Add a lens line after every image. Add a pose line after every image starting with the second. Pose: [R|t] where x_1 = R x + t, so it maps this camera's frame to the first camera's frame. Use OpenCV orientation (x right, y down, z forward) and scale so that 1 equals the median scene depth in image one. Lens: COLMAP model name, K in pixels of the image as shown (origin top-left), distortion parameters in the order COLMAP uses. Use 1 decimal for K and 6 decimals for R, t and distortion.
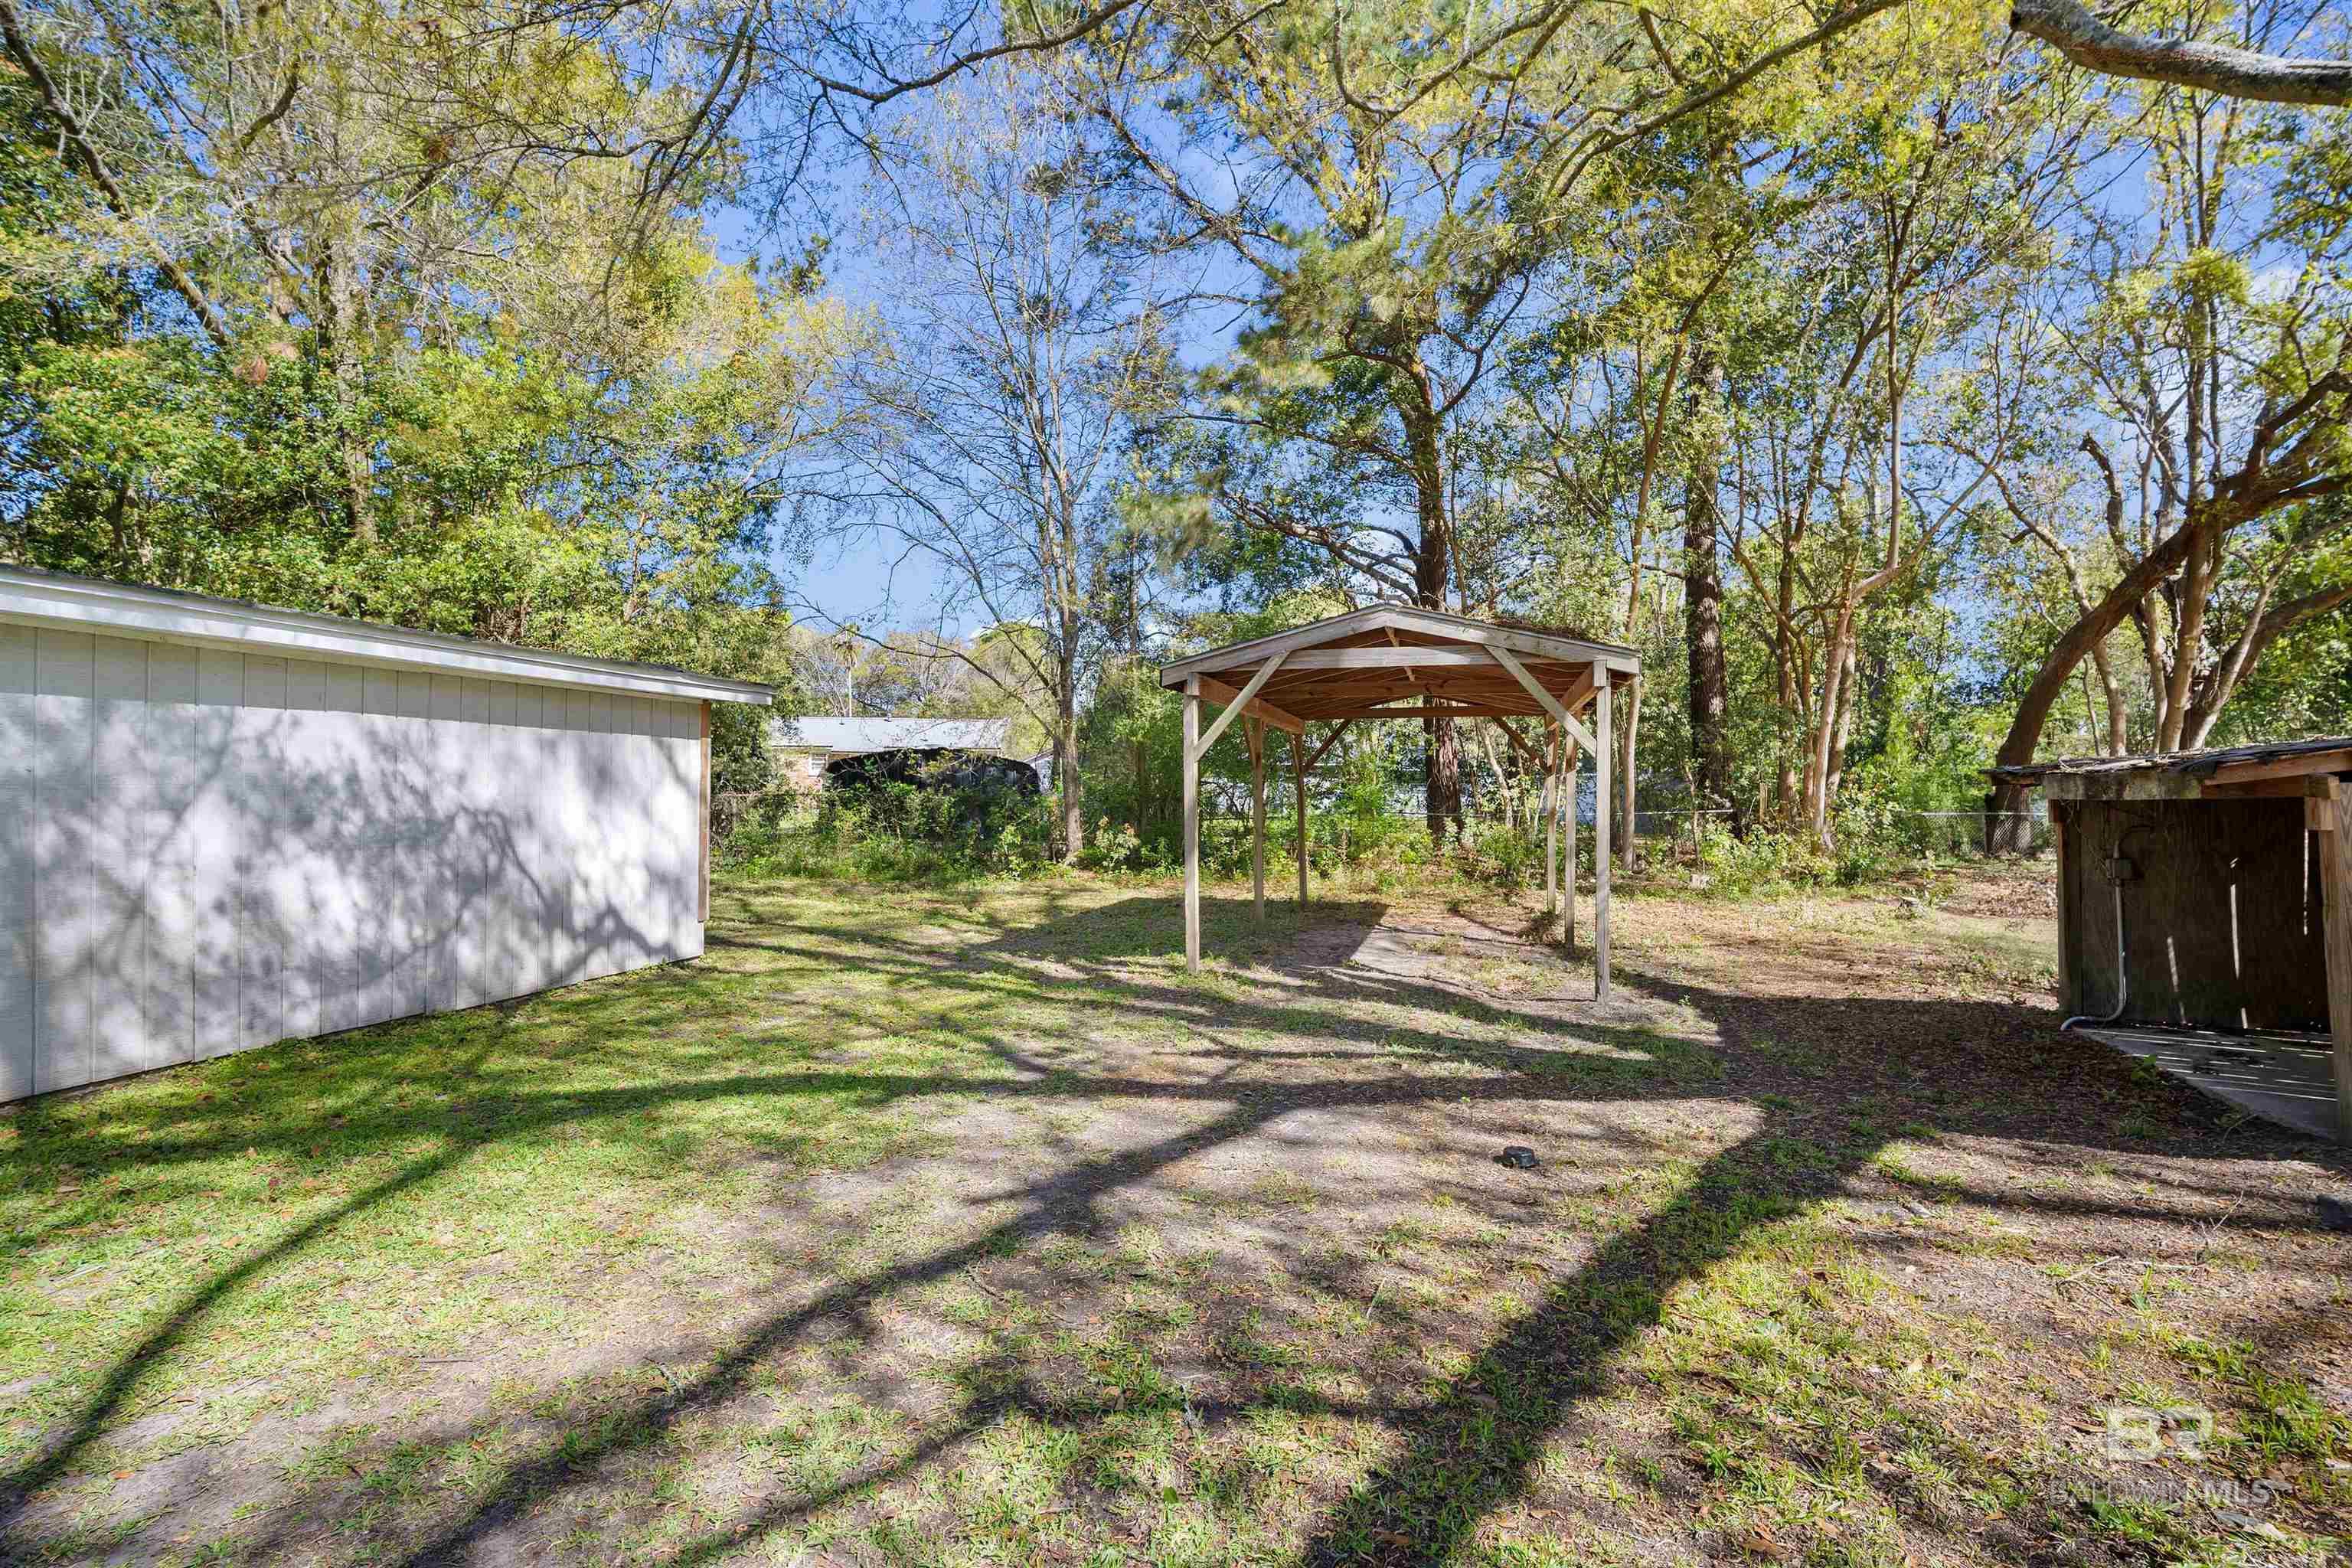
lens RADIAL K [[1057.8, 0, 1194.2], [0, 1057.8, 747.7], [0, 0, 1]] dist [-0.003143, 0.000377]
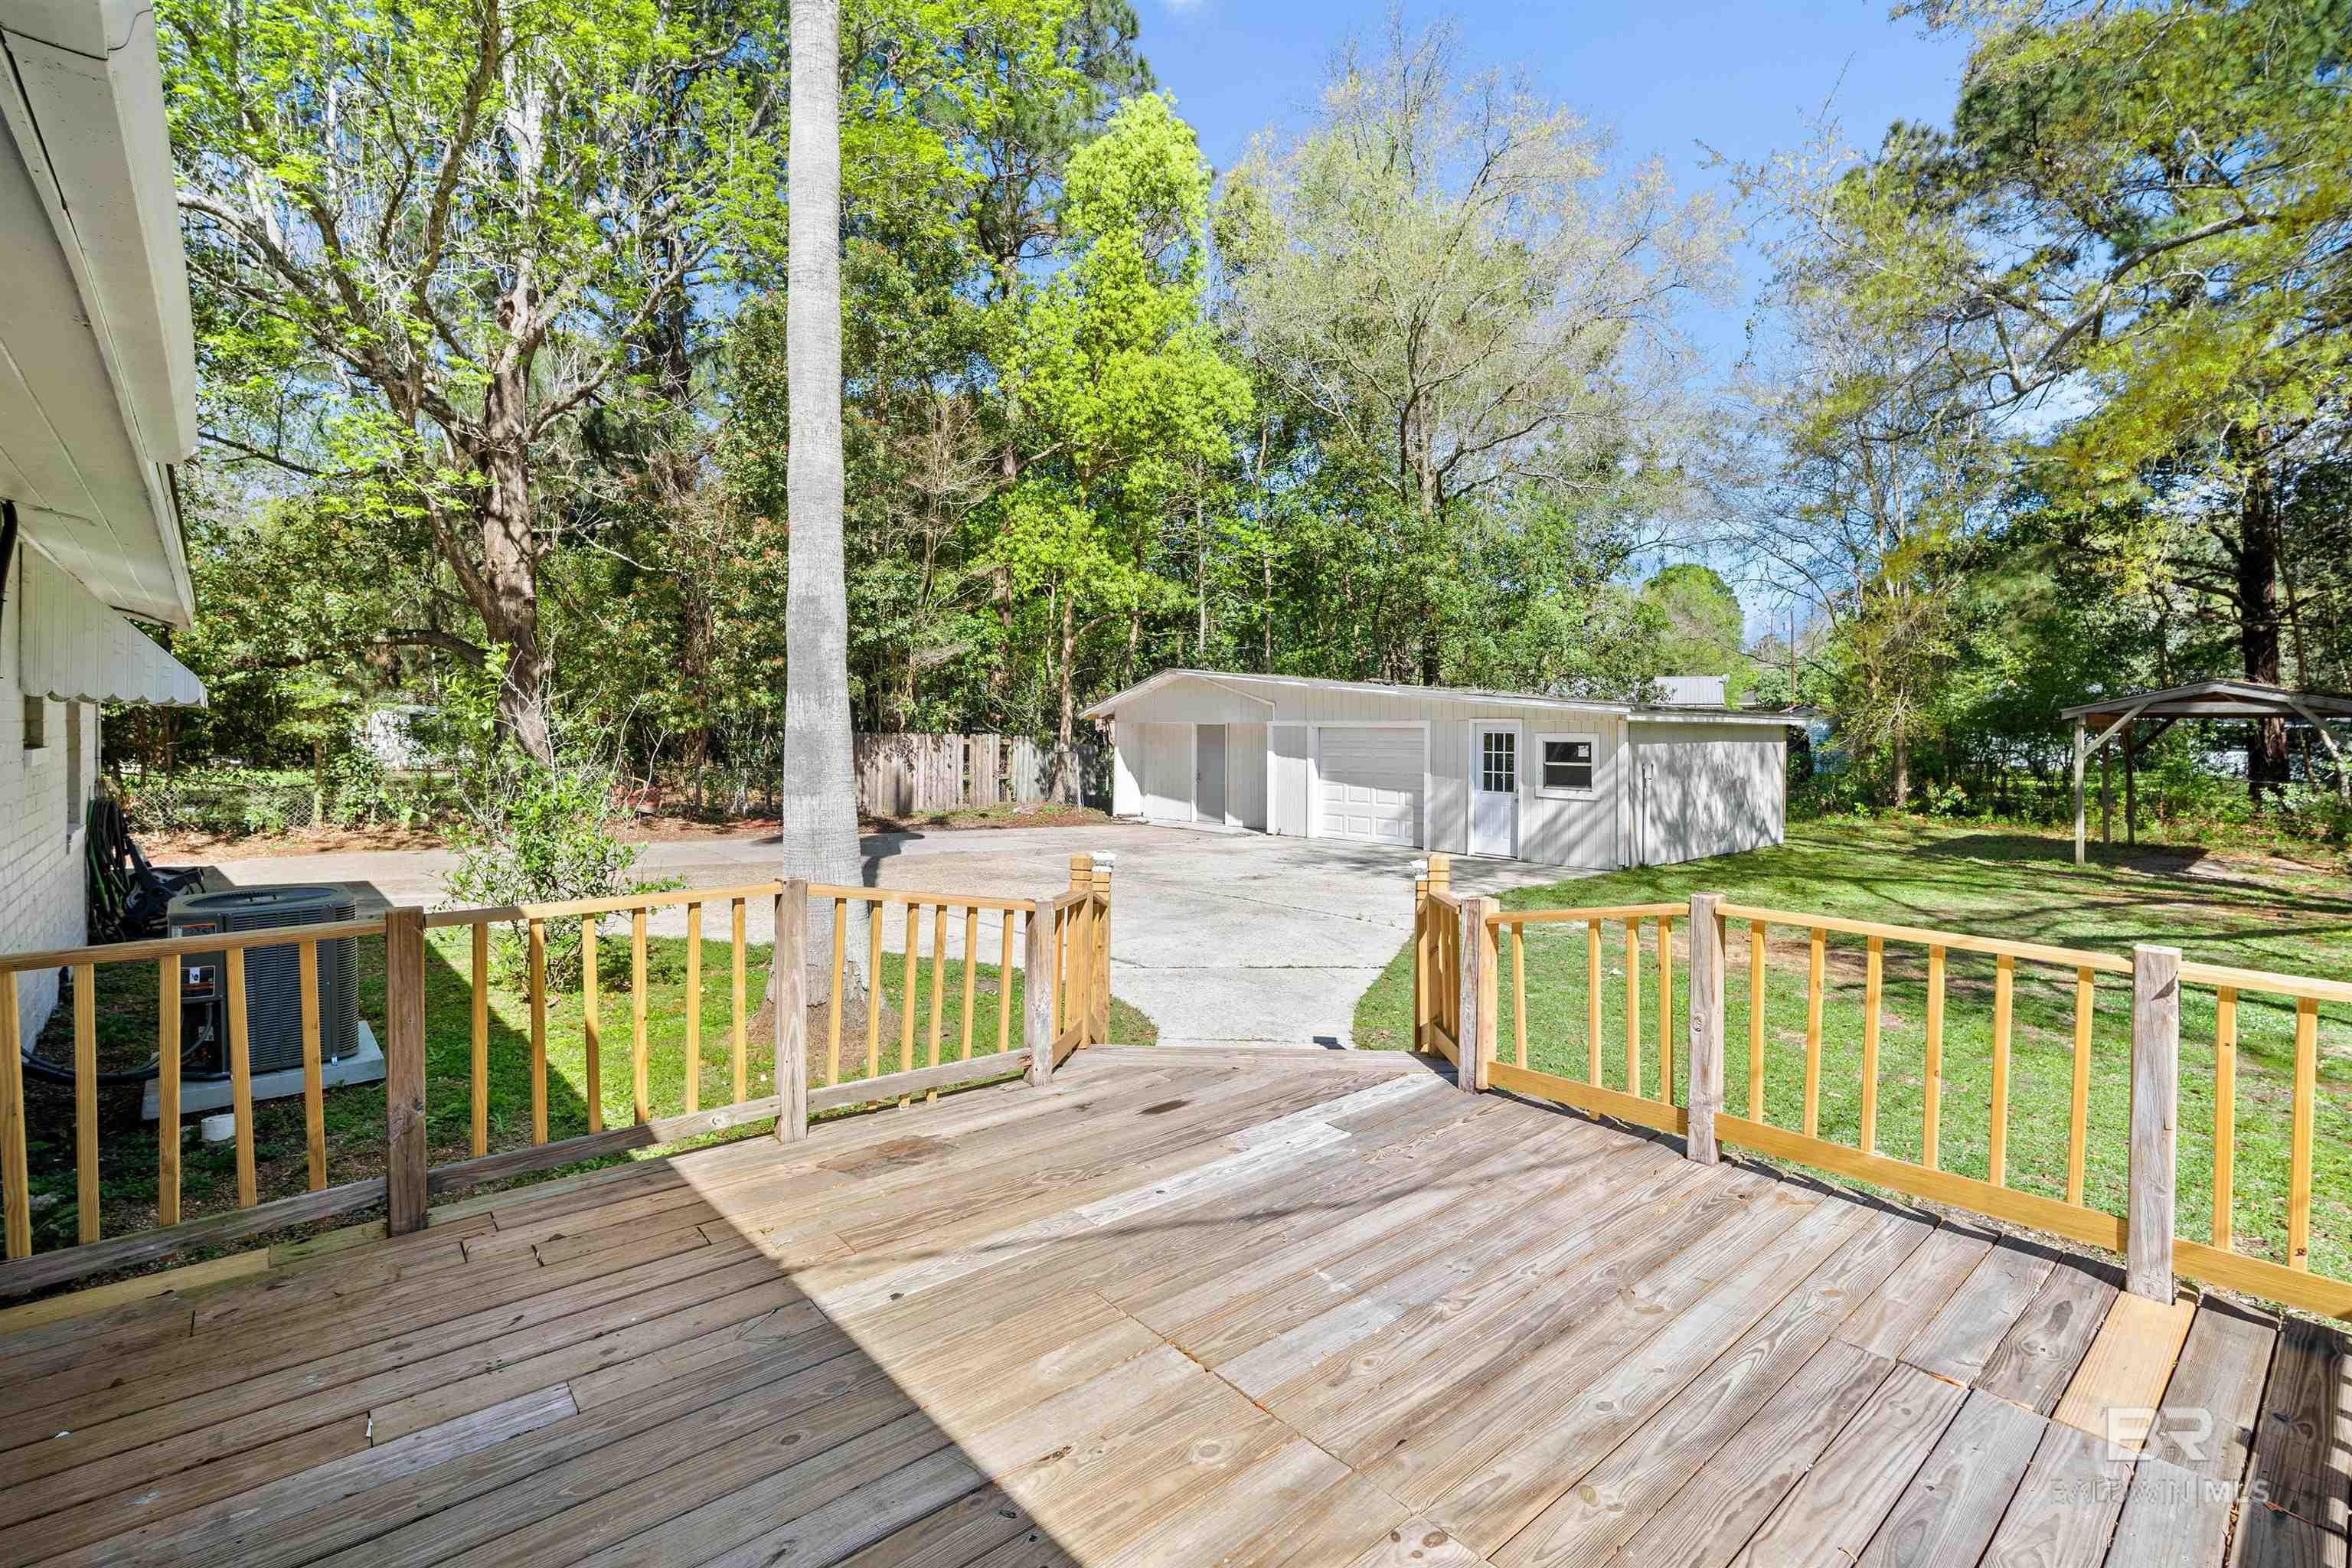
lens RADIAL K [[1038.3, 0, 1212.4], [0, 1038.3, 719.8], [0, 0, 1]] dist [-0.002208, -0.000091]
pose [[0.840044, -0.001844, -0.542516, -0.165630], [0.018151, 0.999530, 0.024709, -0.073153], [0.542215, -0.030604, 0.839682, -0.790786]]
